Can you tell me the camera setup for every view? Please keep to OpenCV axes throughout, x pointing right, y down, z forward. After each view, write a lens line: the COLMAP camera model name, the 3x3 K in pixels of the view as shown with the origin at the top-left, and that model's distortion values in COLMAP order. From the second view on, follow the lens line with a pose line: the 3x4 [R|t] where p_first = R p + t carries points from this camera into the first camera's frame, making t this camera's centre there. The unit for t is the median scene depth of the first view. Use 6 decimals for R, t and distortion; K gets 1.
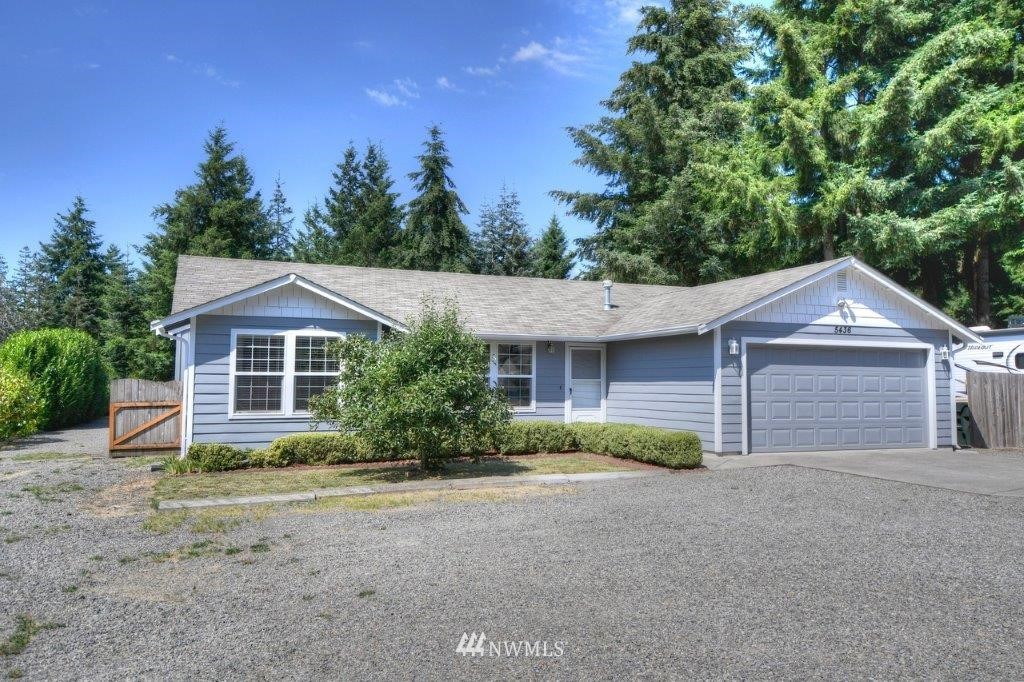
lens RADIAL K [[740.7, 0, 512.5], [0, 740.7, 343.3], [0, 0, 1]] dist [0.012760, -0.006439]
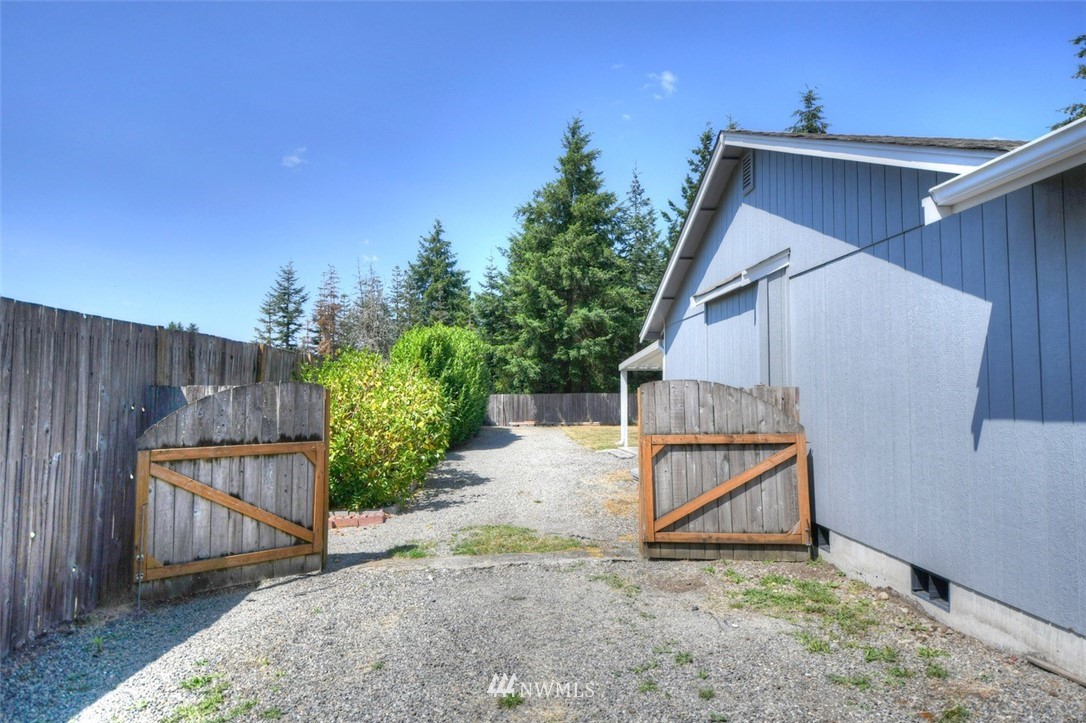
lens RADIAL K [[650.5, 0, 544.2], [0, 650.5, 358.3], [0, 0, 1]] dist [-0.003144, -0.000783]
pose [[0.941343, -0.018526, -0.336942, -0.163592], [0.019057, 0.999817, -0.001732, 0.011898], [0.336913, -0.004791, 0.941524, 0.216187]]
